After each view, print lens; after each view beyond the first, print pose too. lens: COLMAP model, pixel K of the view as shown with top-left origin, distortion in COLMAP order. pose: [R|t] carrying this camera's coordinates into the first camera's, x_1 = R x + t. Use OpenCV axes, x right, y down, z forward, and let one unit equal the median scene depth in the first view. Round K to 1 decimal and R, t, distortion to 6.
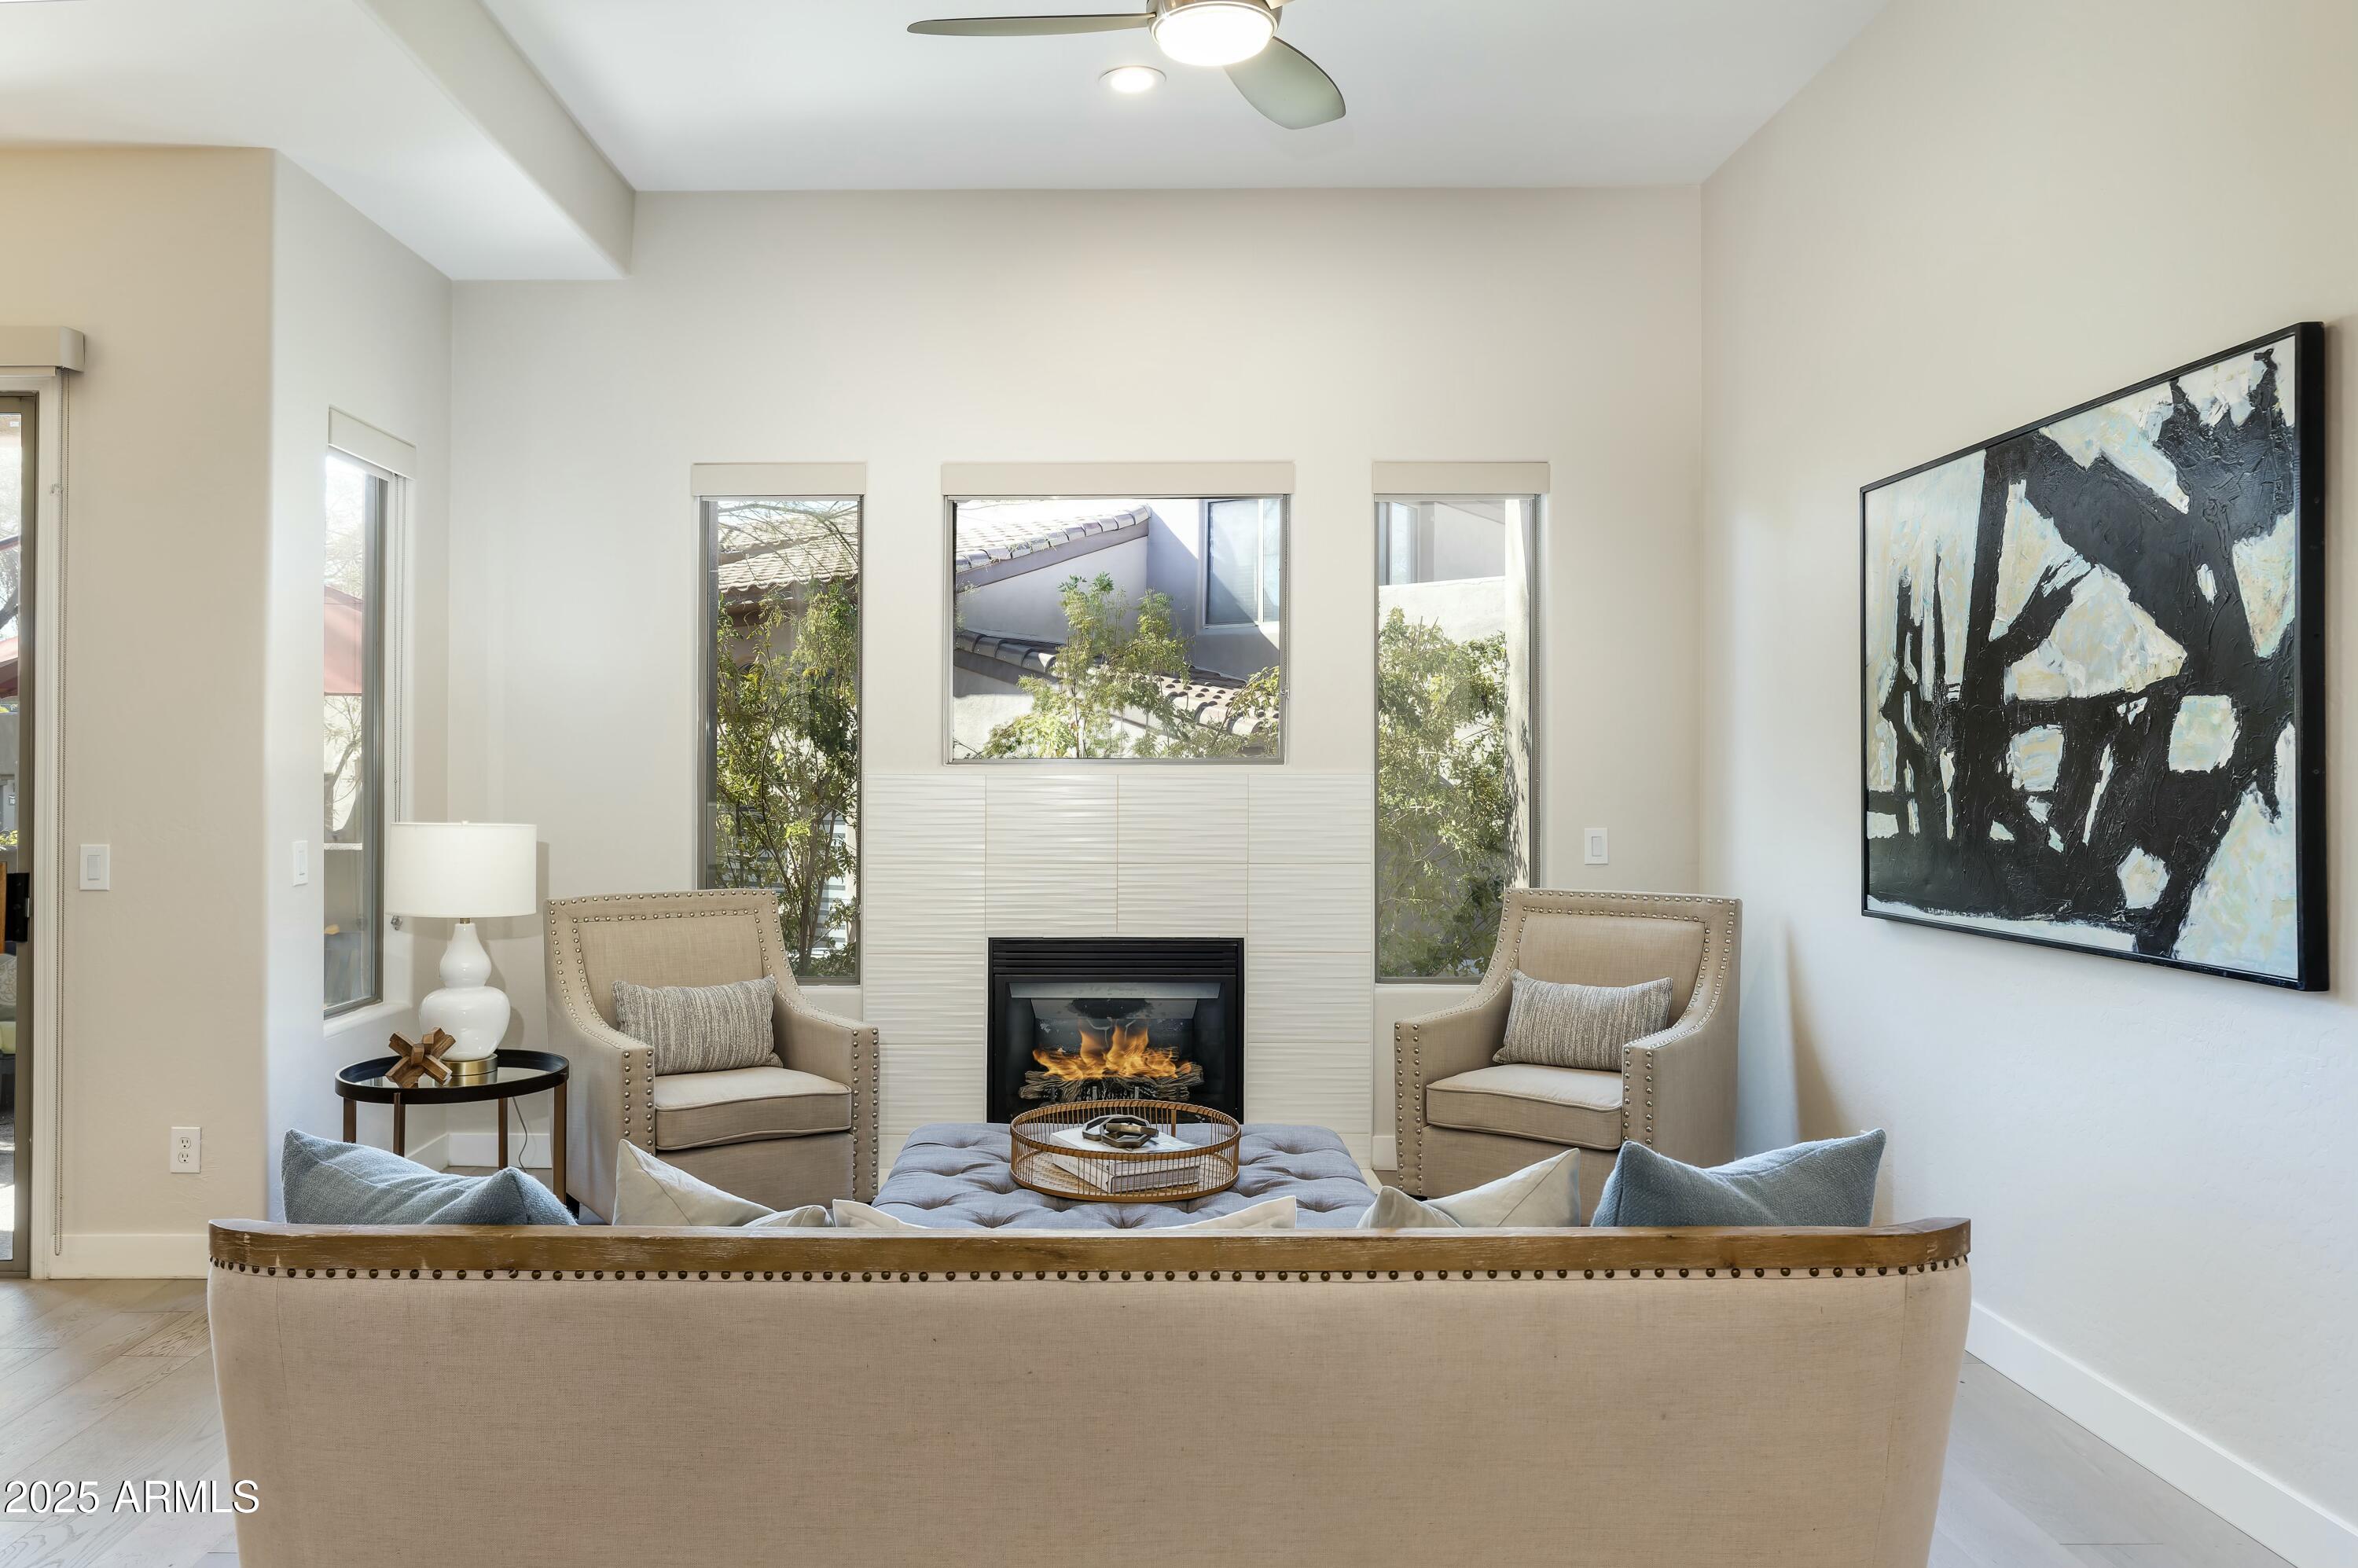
lens RADIAL K [[1732.3, 0, 1177.0], [0, 1732.3, 704.2], [0, 0, 1]] dist [0.001362, -0.002649]
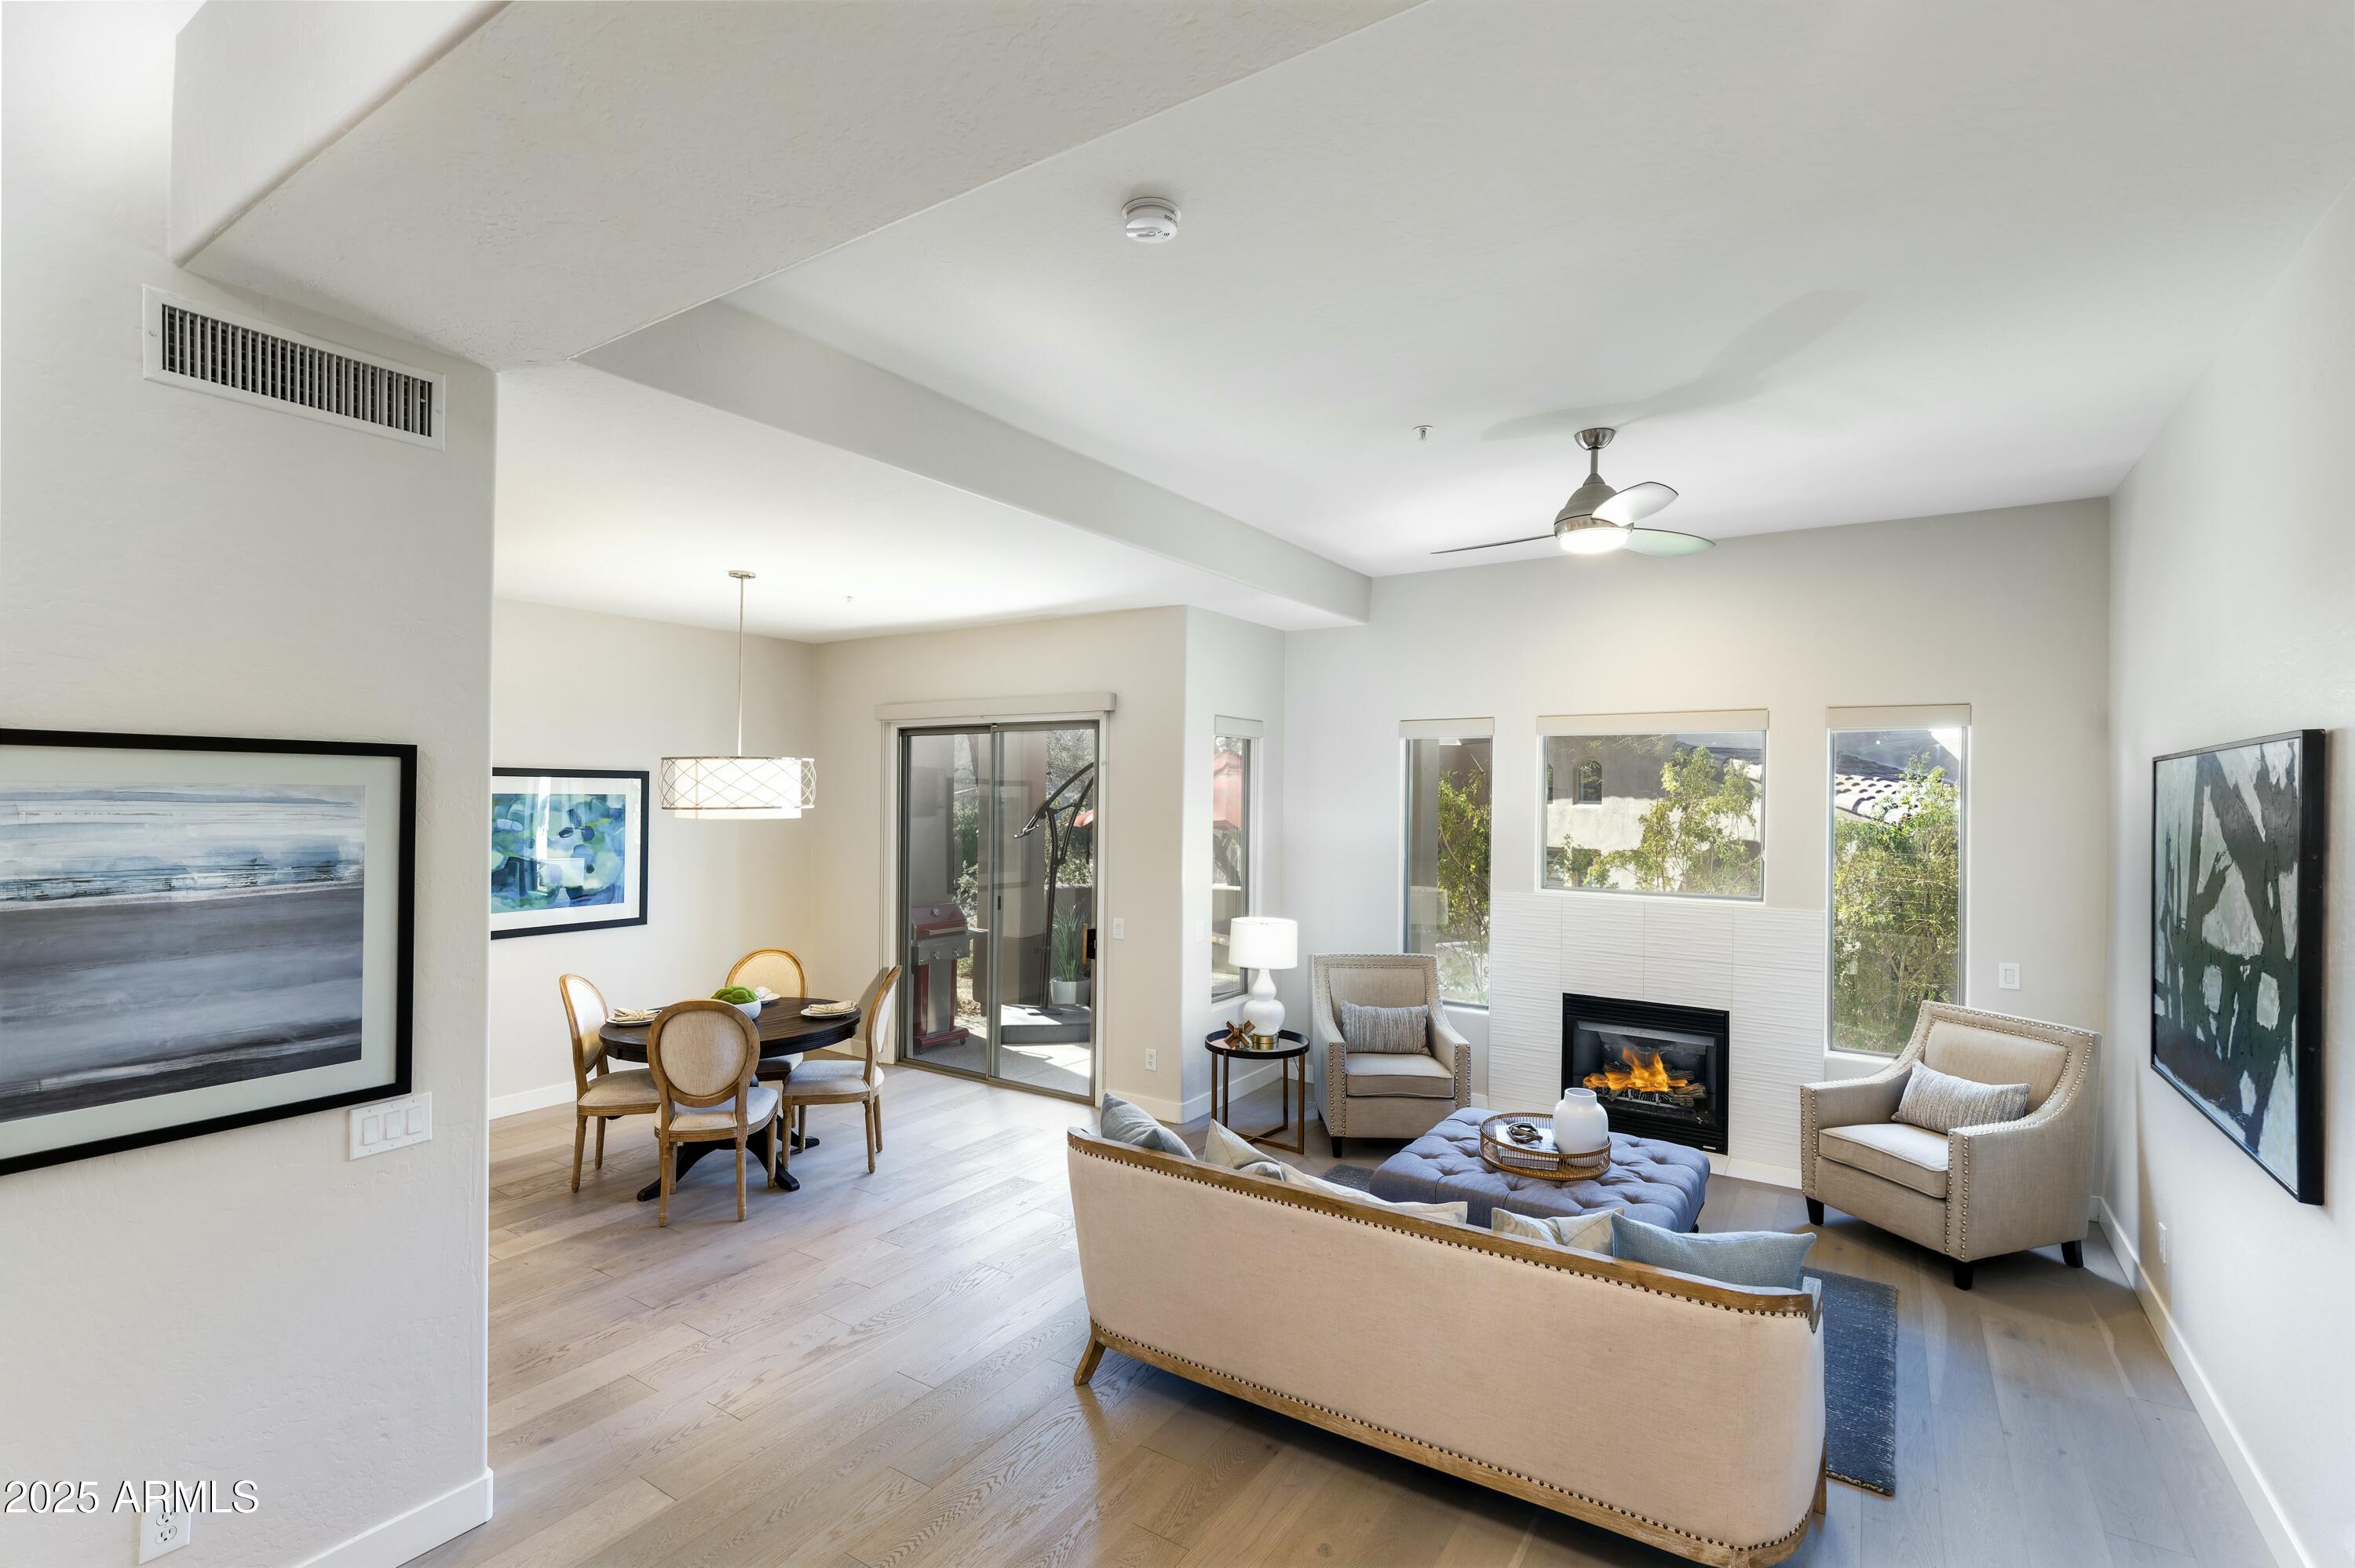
lens RADIAL K [[1069.9, 0, 1177.5], [0, 1069.9, 784.0], [0, 0, 1]] dist [-0.002411, -0.000159]
pose [[0.839790, 0.004883, -0.542889, 0.192774], [-0.005338, 0.999985, 0.000737, -0.094732], [0.542885, 0.002279, 0.839804, -0.128020]]
